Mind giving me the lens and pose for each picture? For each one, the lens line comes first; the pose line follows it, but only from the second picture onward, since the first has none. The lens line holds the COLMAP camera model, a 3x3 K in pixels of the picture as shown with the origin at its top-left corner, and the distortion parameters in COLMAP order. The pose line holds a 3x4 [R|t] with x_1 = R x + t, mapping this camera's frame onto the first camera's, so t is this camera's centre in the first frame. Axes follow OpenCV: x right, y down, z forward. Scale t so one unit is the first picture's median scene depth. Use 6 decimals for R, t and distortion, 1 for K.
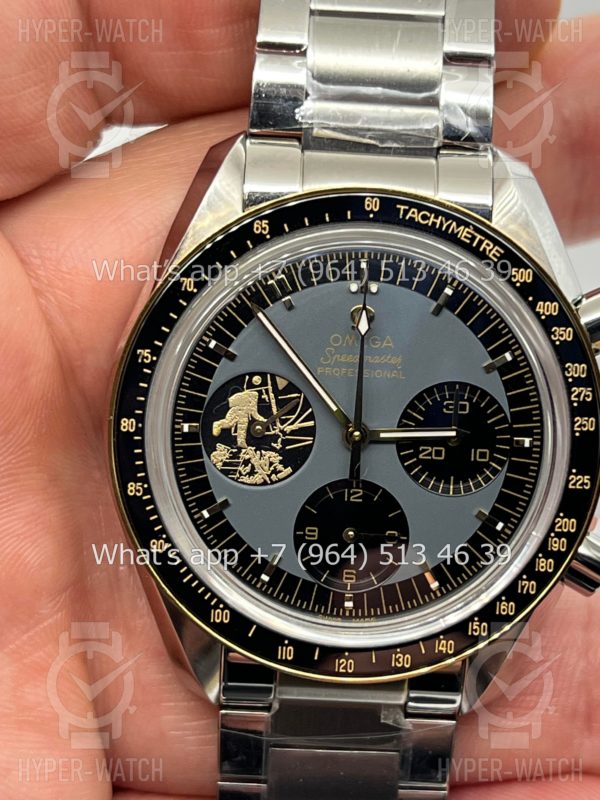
lens RADIAL K [[1866.5, 0, 283.8], [0, 1866.5, 396.3], [0, 0, 1]] dist [0.122236, 0.000000]
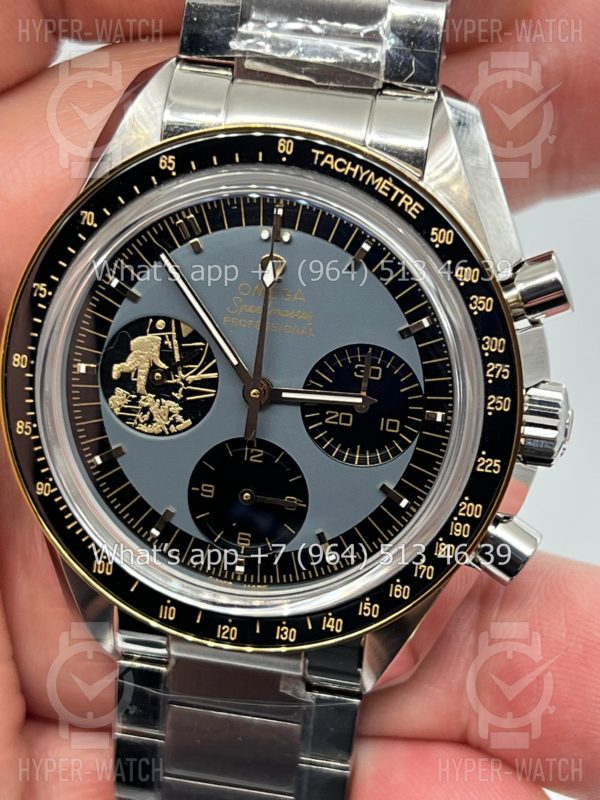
lens RADIAL K [[1866.5, 0, 303.5], [0, 1866.5, 401.3], [0, 0, 1]] dist [0.122236, 0.000000]
pose [[0.981869, 0.091800, -0.165852, 0.216227], [-0.079171, 0.993546, 0.081231, -0.052444], [0.172238, -0.066627, 0.982799, 0.083187]]
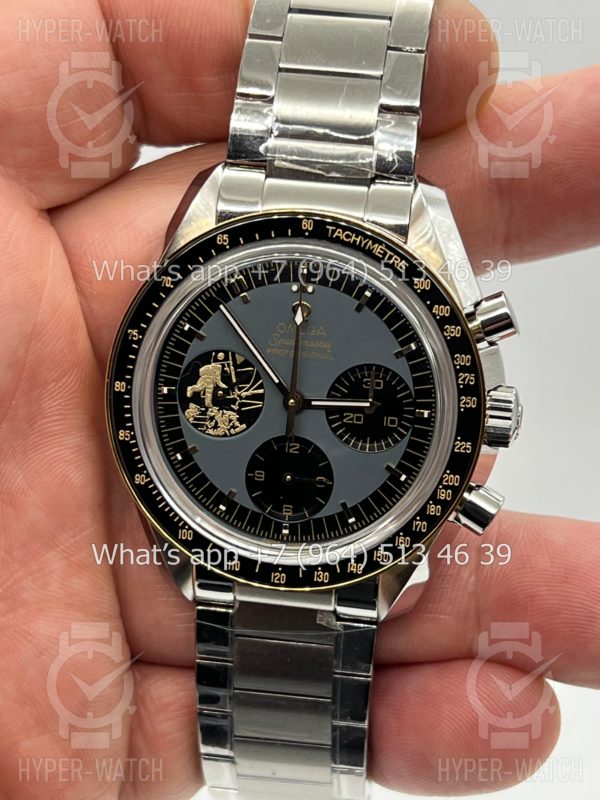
lens RADIAL K [[1866.5, 0, 303.1], [0, 1866.5, 400.4], [0, 0, 1]] dist [0.122236, 0.000000]
pose [[0.985992, 0.047617, -0.159850, 0.250692], [-0.038303, 0.997412, 0.060849, -0.058963], [0.162334, -0.053874, 0.985264, -0.270836]]
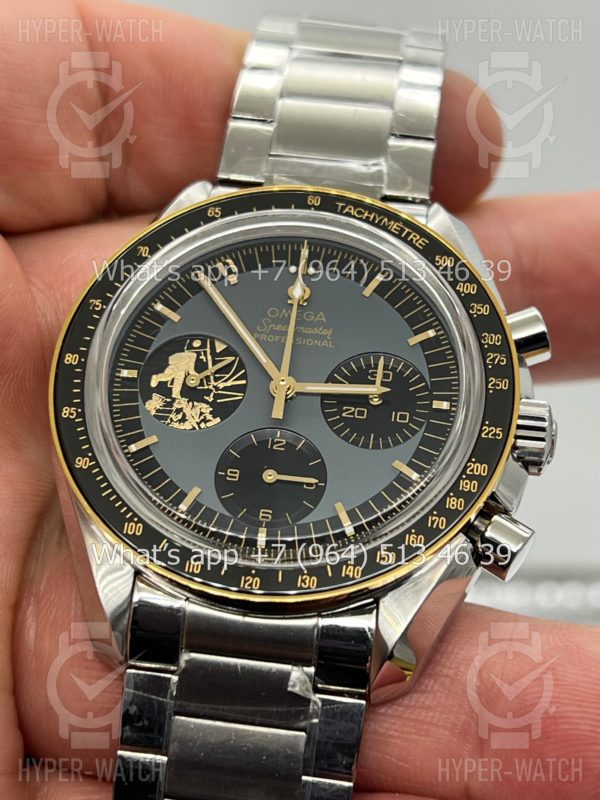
lens RADIAL K [[1866.5, 0, 296.6], [0, 1866.5, 404.6], [0, 0, 1]] dist [0.122236, 0.000000]
pose [[0.994927, 0.051865, -0.086203, 0.137524], [-0.089570, 0.846816, -0.524289, 0.581714], [0.045806, 0.529350, 0.847166, 0.107195]]
